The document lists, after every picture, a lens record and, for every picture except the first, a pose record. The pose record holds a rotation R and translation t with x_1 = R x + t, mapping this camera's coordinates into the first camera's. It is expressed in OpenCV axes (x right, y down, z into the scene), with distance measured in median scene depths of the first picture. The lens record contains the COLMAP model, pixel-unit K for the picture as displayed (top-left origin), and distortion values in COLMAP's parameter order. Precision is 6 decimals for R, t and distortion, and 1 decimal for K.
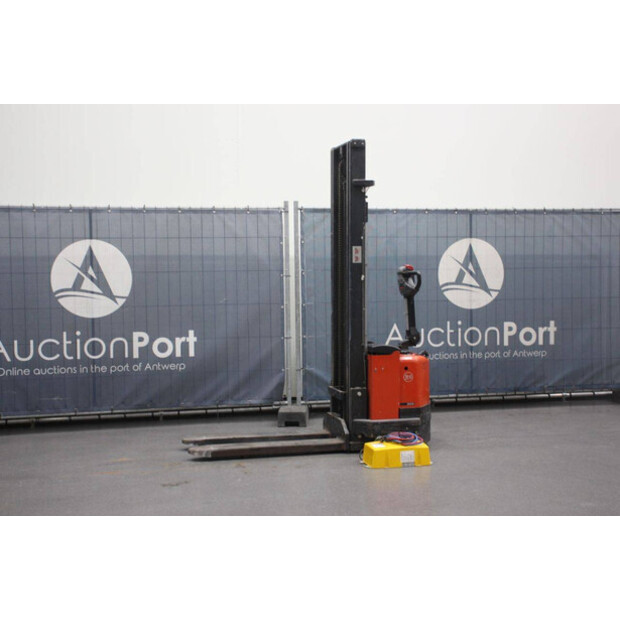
lens RADIAL K [[924.4, 0, 310.0], [0, 924.4, 310.0], [0, 0, 1]] dist [0.042883, 0.080503]
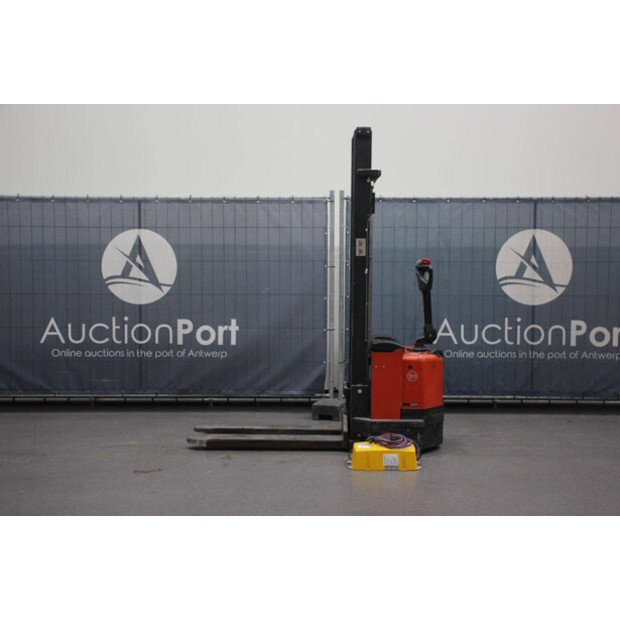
lens RADIAL K [[924.4, 0, 310.0], [0, 924.4, 310.0], [0, 0, 1]] dist [0.042883, 0.080503]
pose [[0.965879, 0.028564, -0.257412, 0.212937], [-0.023777, 0.999482, 0.021691, -0.012041], [0.257899, -0.014830, 0.966058, 0.045619]]
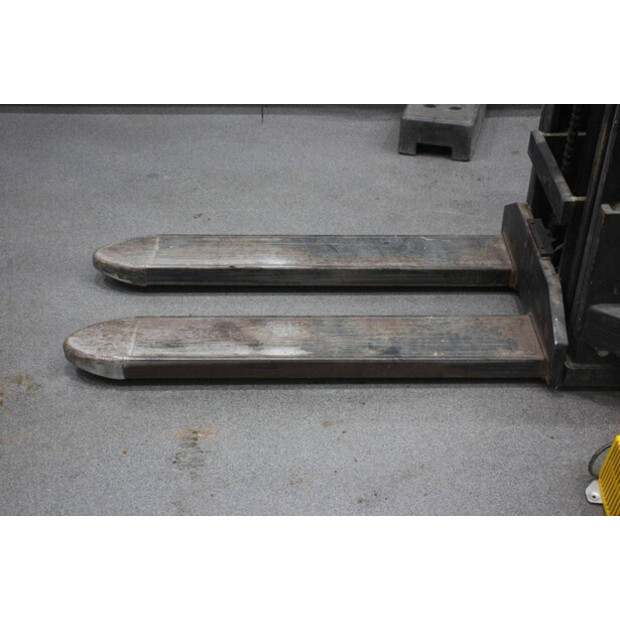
lens RADIAL K [[903.6, 0, 310.0], [0, 903.6, 310.0], [0, 0, 1]] dist [0.189469, -0.007994]
pose [[0.970037, 0.150635, -0.190625, 0.013416], [-0.019873, 0.831163, 0.555673, -0.035786], [0.242144, -0.535235, 0.809252, 0.630135]]
